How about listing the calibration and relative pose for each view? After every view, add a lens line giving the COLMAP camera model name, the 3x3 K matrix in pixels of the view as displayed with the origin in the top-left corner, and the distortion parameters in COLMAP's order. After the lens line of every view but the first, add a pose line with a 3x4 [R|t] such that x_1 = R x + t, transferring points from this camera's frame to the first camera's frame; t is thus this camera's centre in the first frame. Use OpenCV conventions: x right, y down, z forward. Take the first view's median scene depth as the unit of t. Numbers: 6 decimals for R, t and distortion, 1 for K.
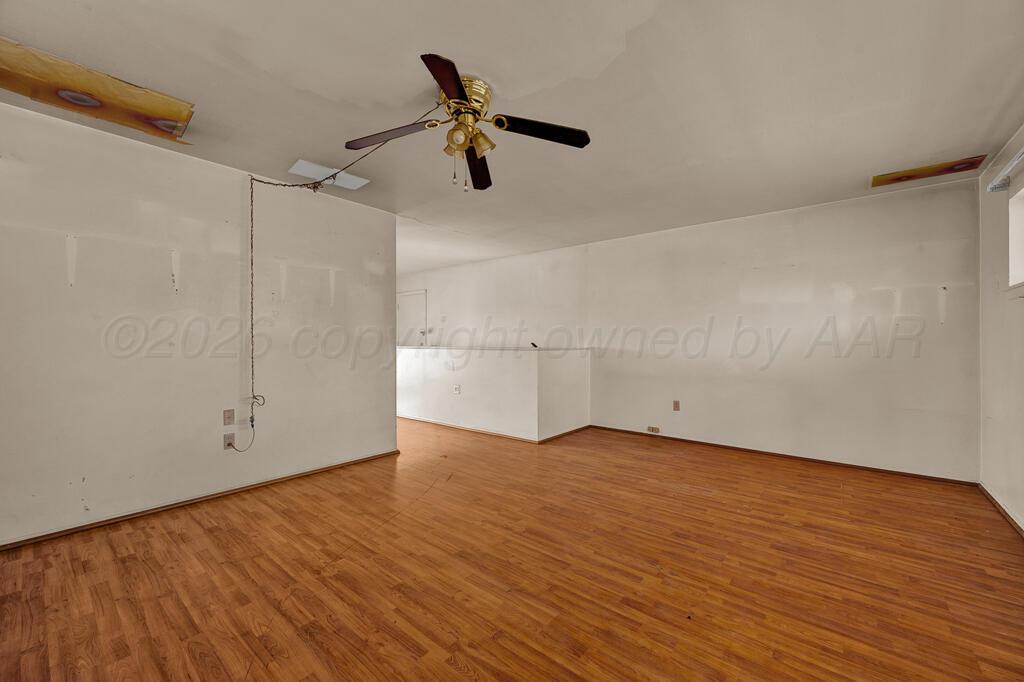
lens RADIAL K [[403.3, 0, 509.8], [0, 403.3, 339.0], [0, 0, 1]] dist [-0.002926, 0.000075]
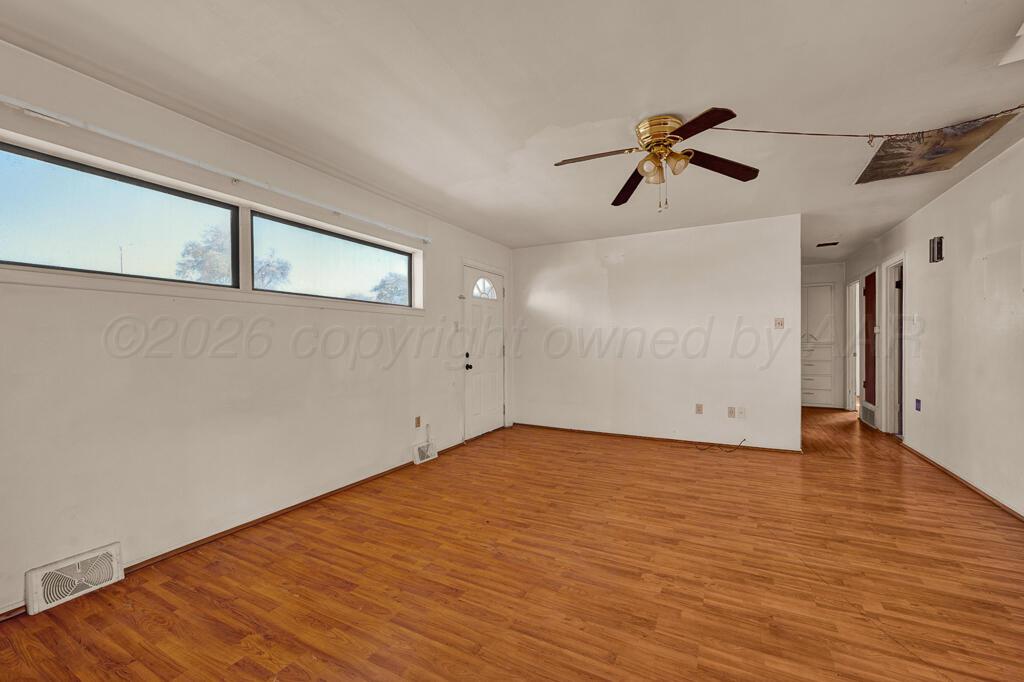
lens RADIAL K [[403.3, 0, 508.5], [0, 403.3, 338.2], [0, 0, 1]] dist [-0.002926, 0.000075]
pose [[-0.981462, 0.002748, -0.191637, 0.535213], [0.006072, 0.999841, -0.016759, 0.007999], [0.191561, -0.017612, -0.981323, 2.062671]]
